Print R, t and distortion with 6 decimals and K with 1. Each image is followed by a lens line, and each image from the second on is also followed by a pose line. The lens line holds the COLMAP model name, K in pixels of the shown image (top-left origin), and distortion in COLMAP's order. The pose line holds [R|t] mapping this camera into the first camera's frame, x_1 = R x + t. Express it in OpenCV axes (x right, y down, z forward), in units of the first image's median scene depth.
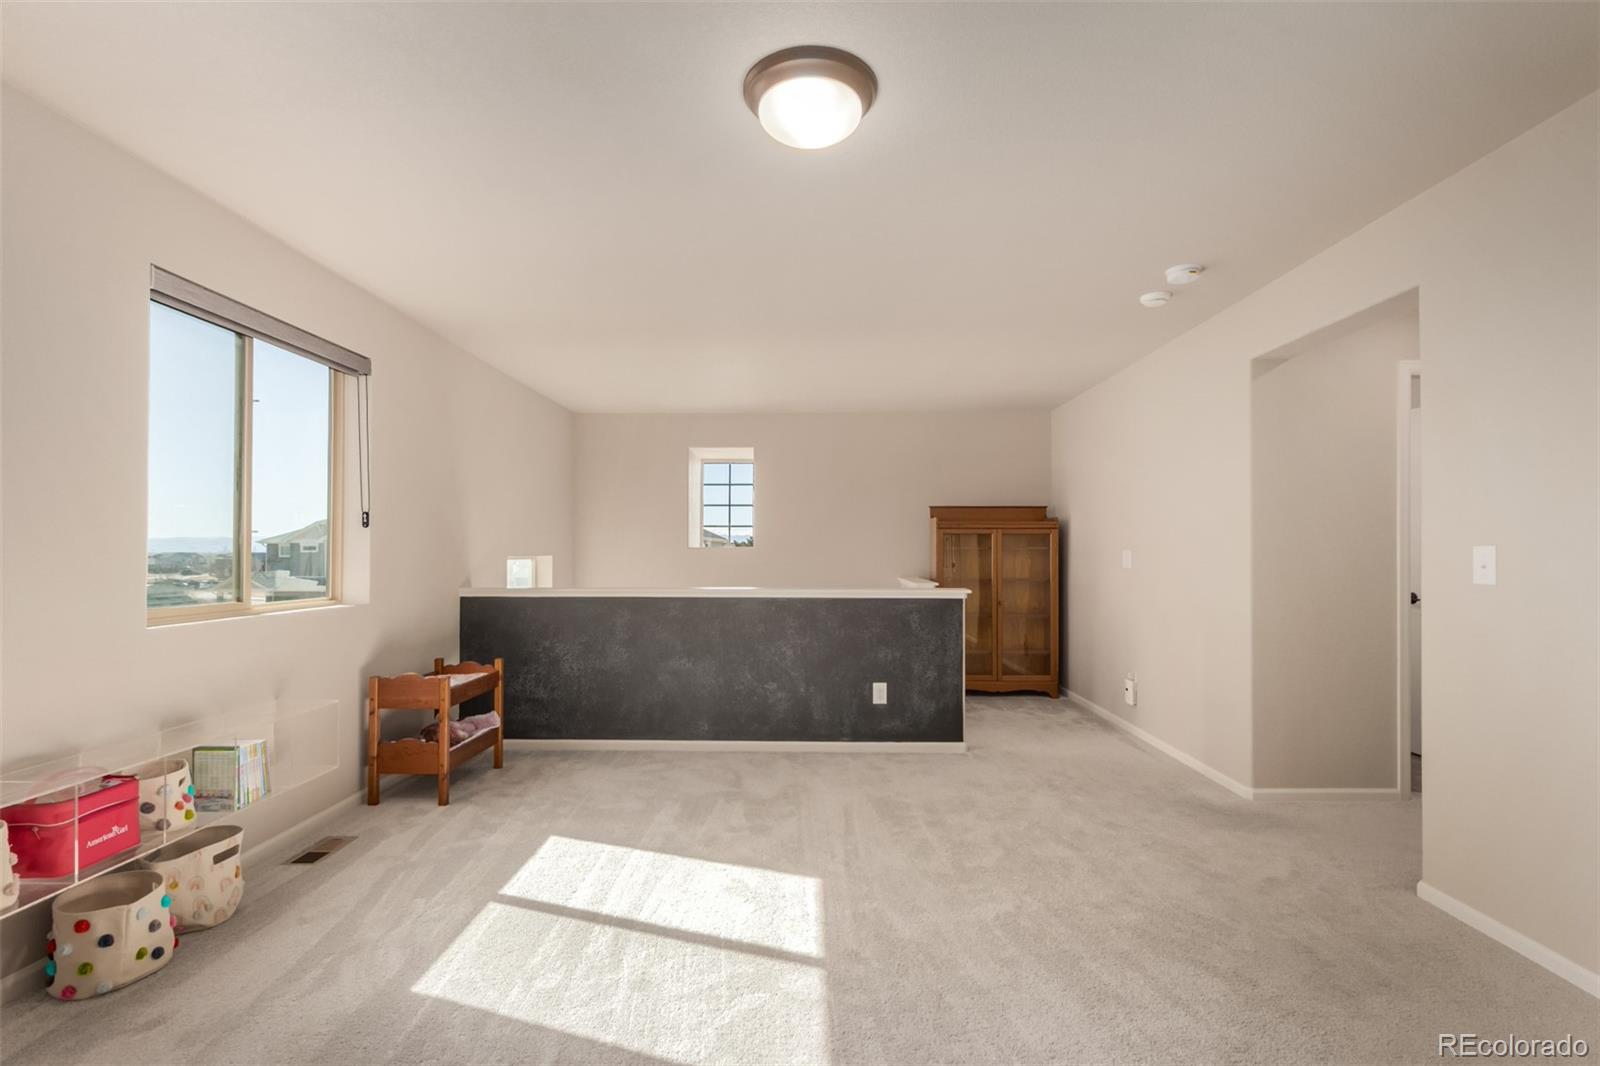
lens RADIAL K [[740.3, 0, 785.2], [0, 740.3, 548.4], [0, 0, 1]] dist [0.004739, -0.000270]
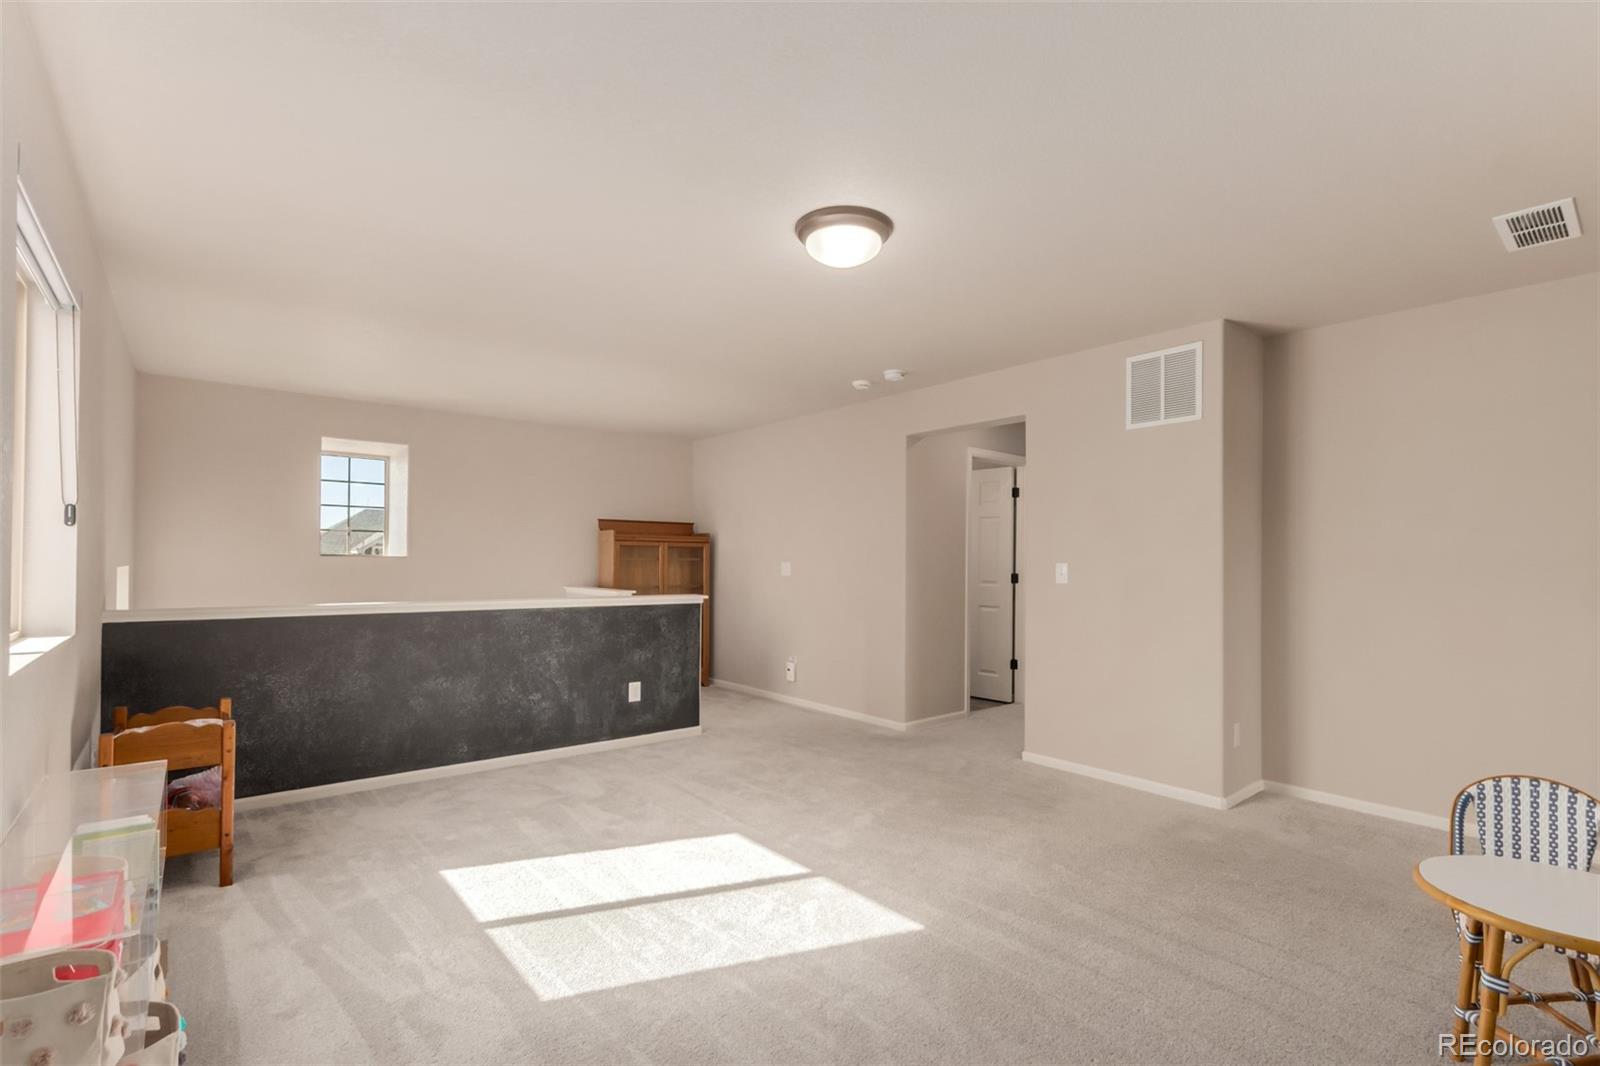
lens RADIAL K [[750.1, 0, 801.2], [0, 750.1, 561.4], [0, 0, 1]] dist [0.005626, 0.000160]
pose [[0.751862, 0.005650, 0.659296, -0.478481], [-0.010160, 0.999944, 0.003017, -0.004017], [-0.659242, -0.008967, 0.751877, 0.004239]]
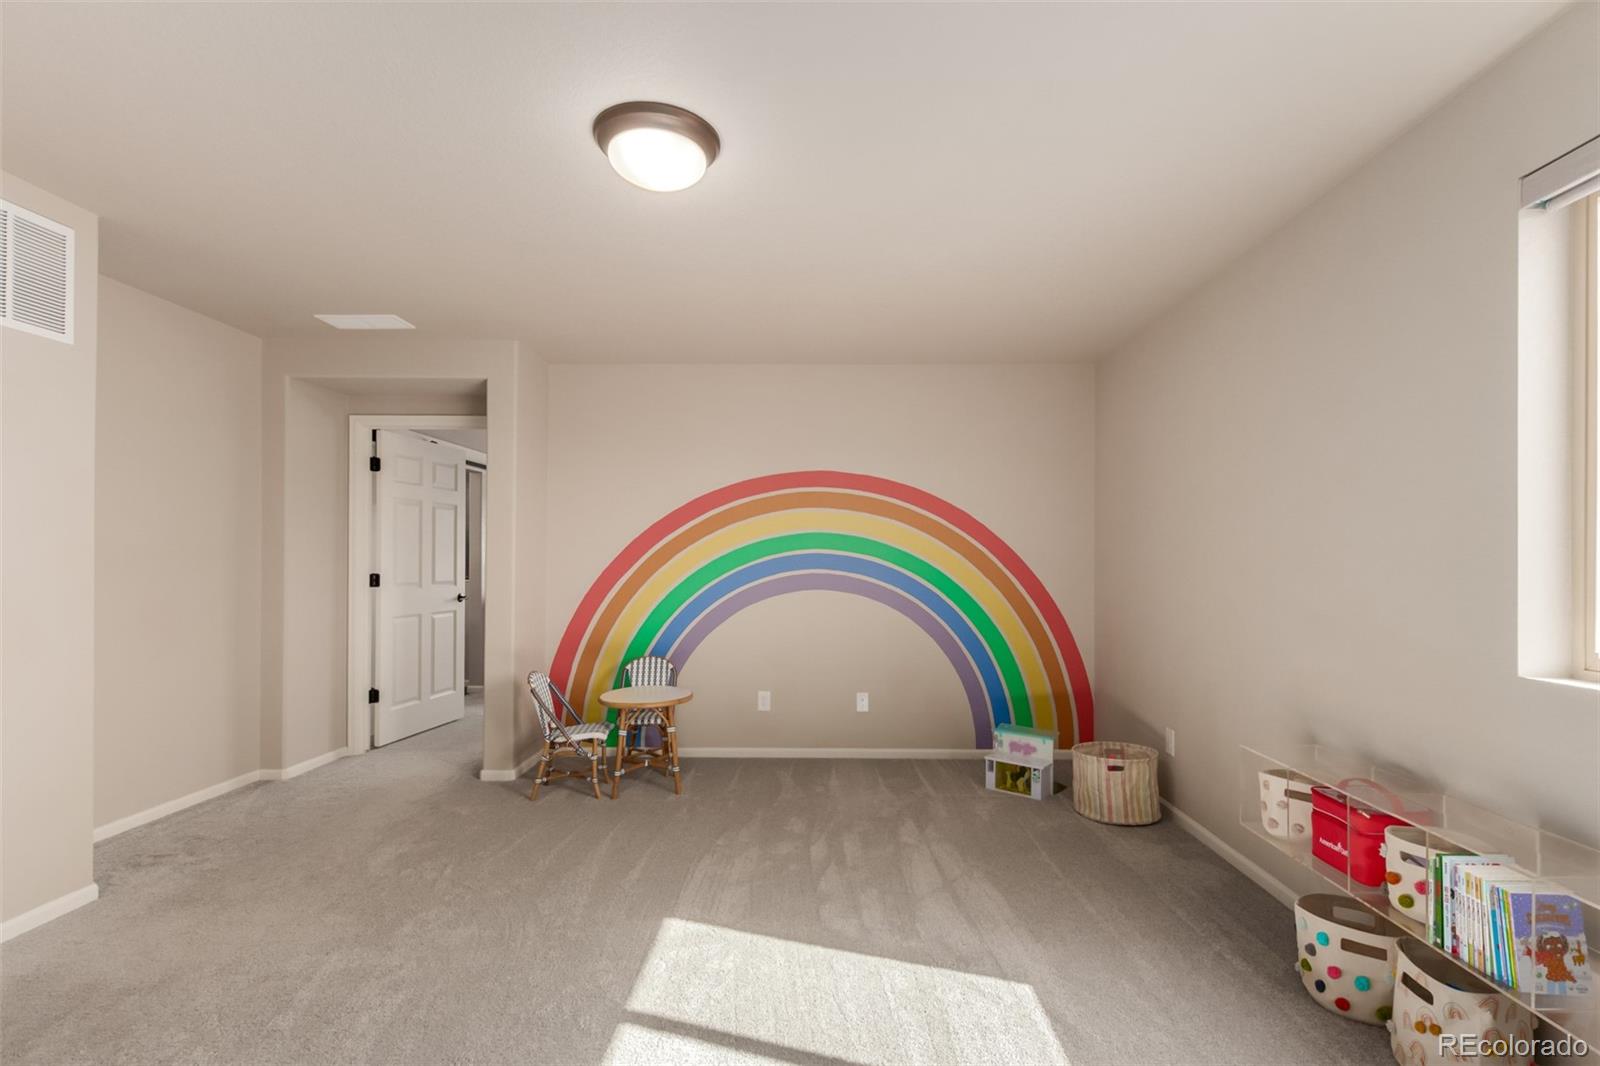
lens RADIAL K [[735.1, 0, 813.0], [0, 735.1, 551.8], [0, 0, 1]] dist [0.013597, -0.001356]
pose [[-0.999836, -0.007227, -0.016578, -0.087001], [-0.007052, 0.999919, -0.010575, -0.005159], [0.016653, -0.010456, -0.999807, 1.082995]]
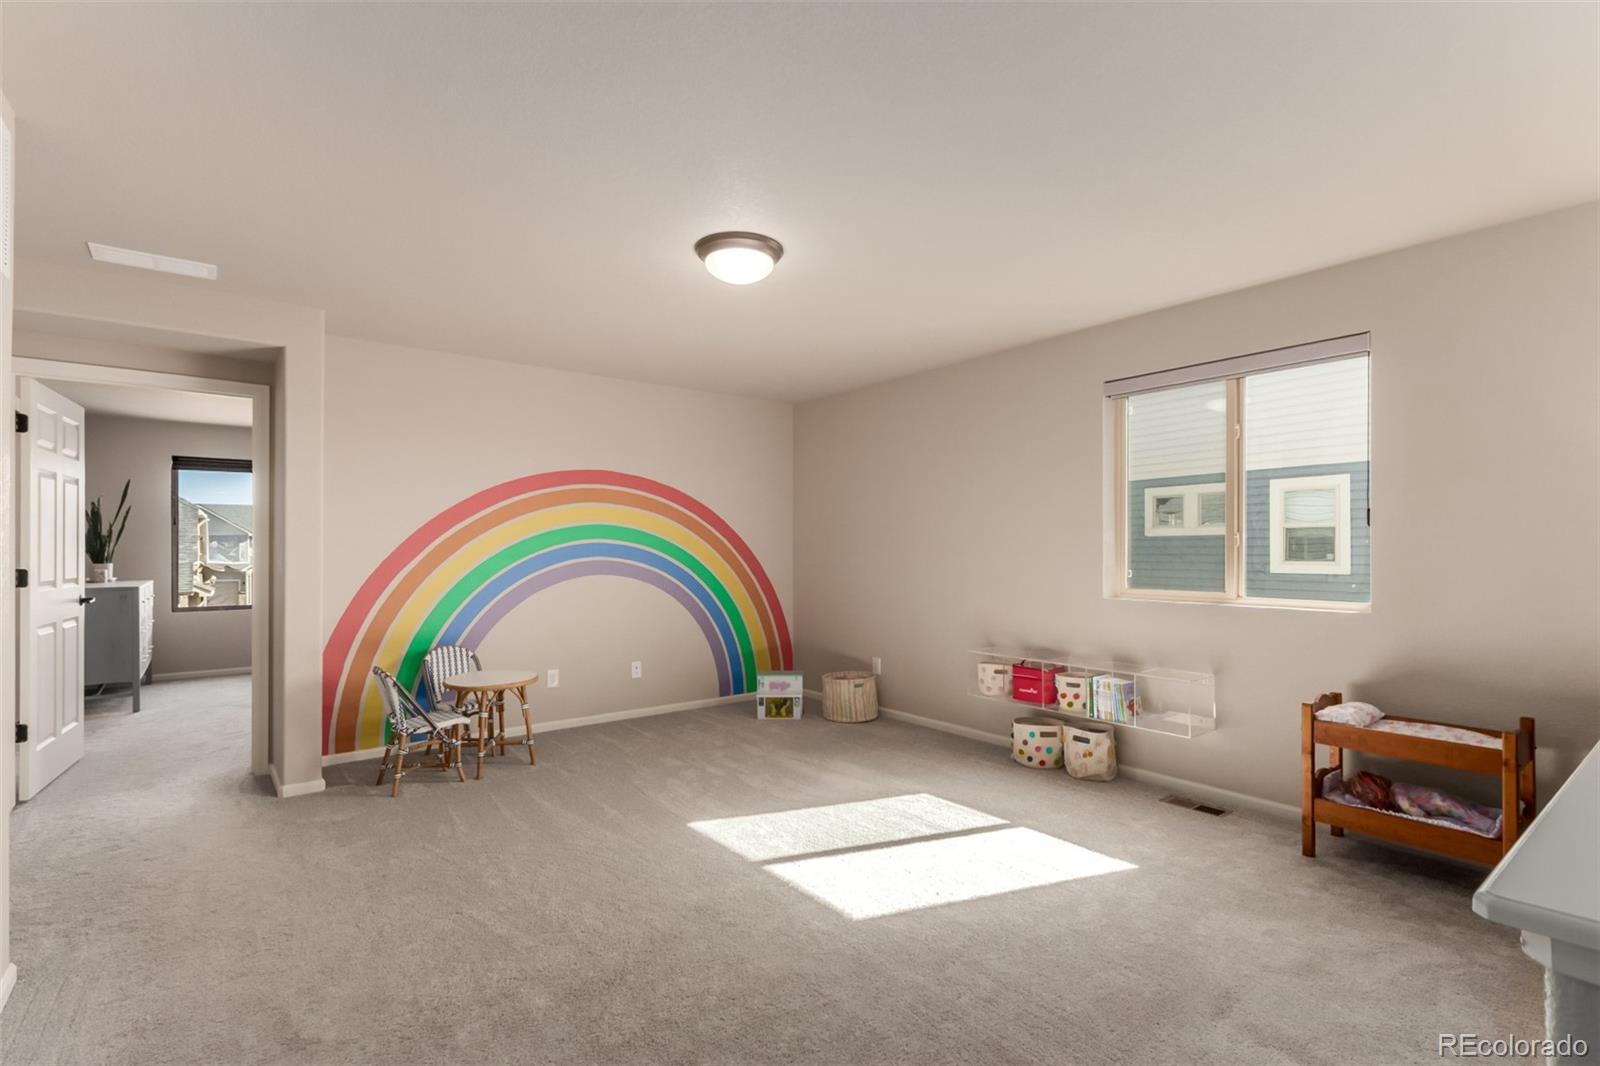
lens RADIAL K [[740.3, 0, 785.2], [0, 740.3, 548.4], [0, 0, 1]] dist [0.004739, -0.000270]
pose [[-0.777423, -0.002661, -0.628972, 0.483999], [-0.000669, 0.999994, -0.003404, -0.000444], [0.628978, -0.002226, -0.777420, 1.159960]]
